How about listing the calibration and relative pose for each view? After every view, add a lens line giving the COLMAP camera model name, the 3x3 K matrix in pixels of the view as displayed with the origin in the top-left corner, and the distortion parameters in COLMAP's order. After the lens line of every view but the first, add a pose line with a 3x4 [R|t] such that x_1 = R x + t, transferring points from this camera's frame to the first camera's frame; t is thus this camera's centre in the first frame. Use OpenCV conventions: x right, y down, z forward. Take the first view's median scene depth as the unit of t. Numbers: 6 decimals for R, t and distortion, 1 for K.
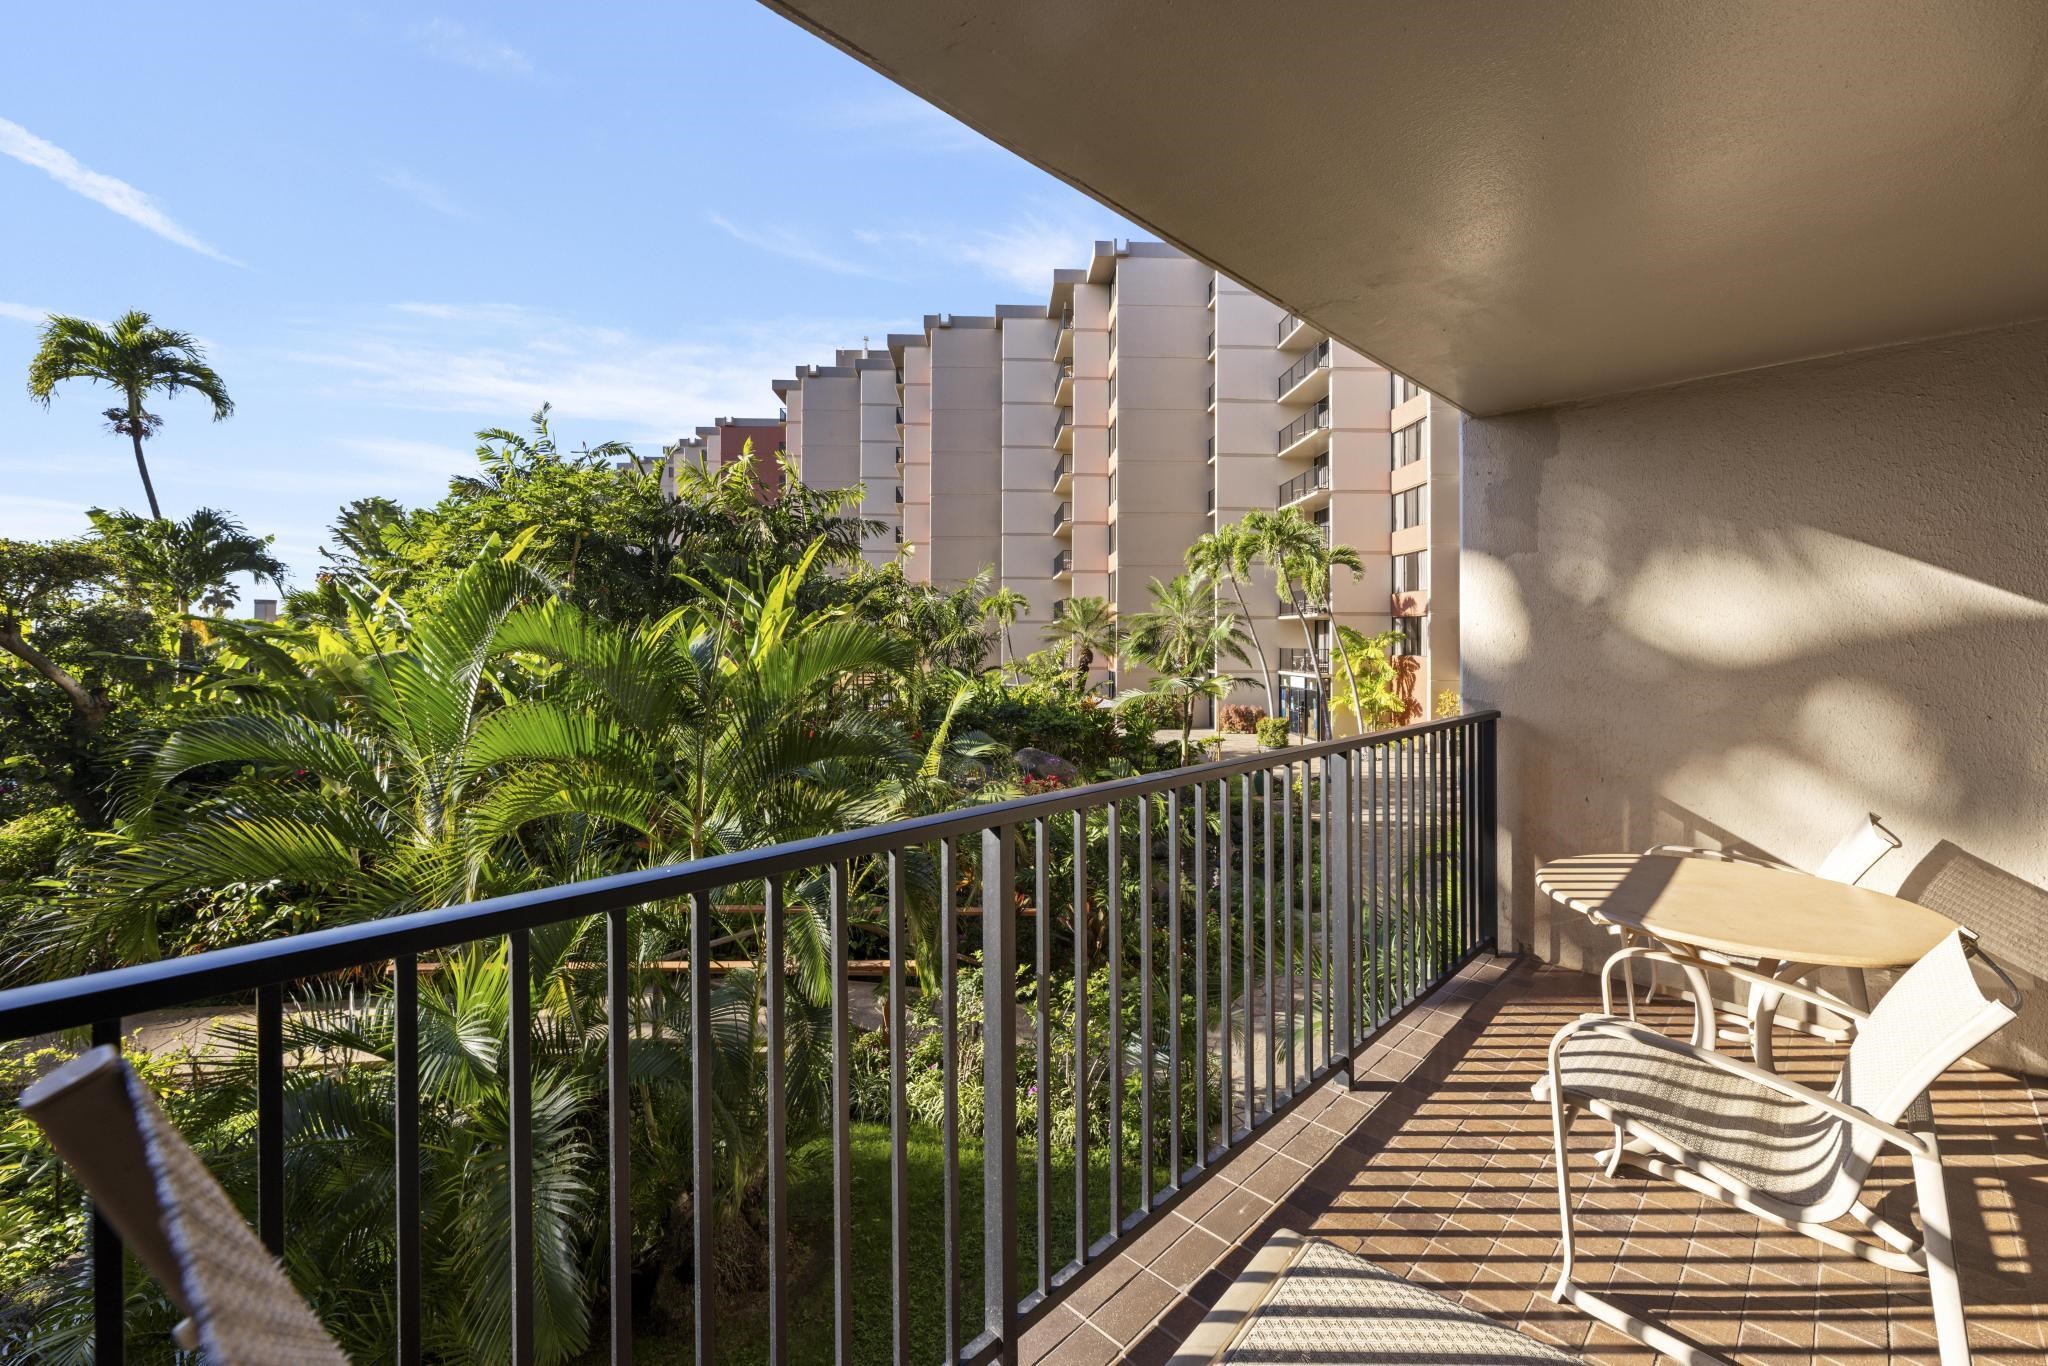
lens RADIAL K [[826.2, 0, 1018.8], [0, 826.2, 644.9], [0, 0, 1]] dist [0.003035, -0.000544]
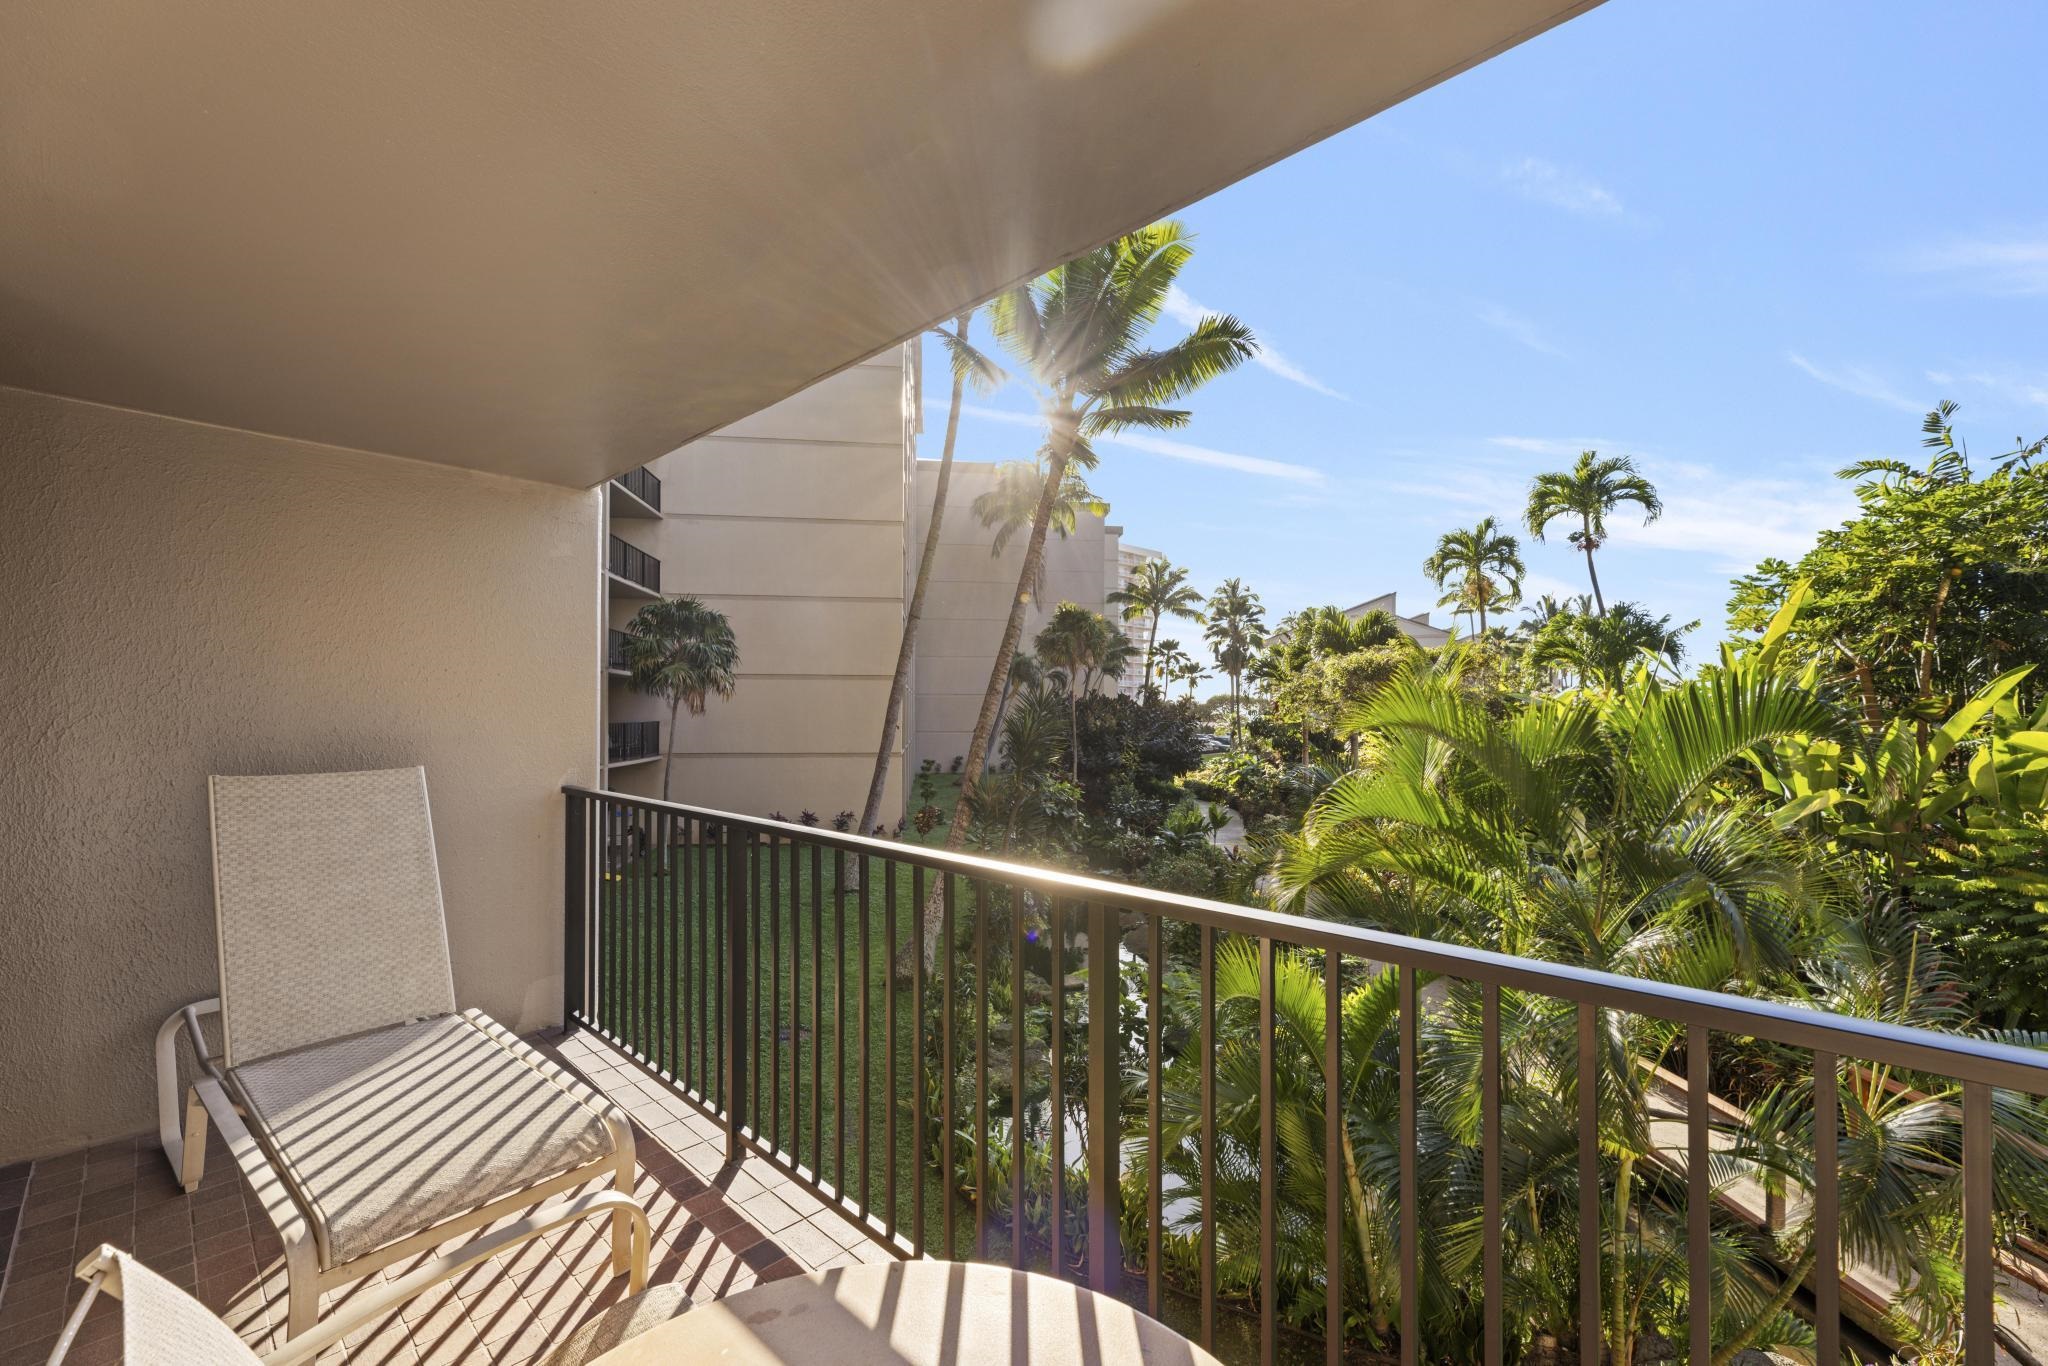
lens RADIAL K [[826.2, 0, 1046.1], [0, 826.2, 684.9], [0, 0, 1]] dist [0.003035, -0.000544]
pose [[0.046337, -0.031216, -0.998438, 0.138720], [-0.008272, 0.999465, -0.031632, -0.002627], [0.998892, 0.009725, 0.046054, 0.127627]]
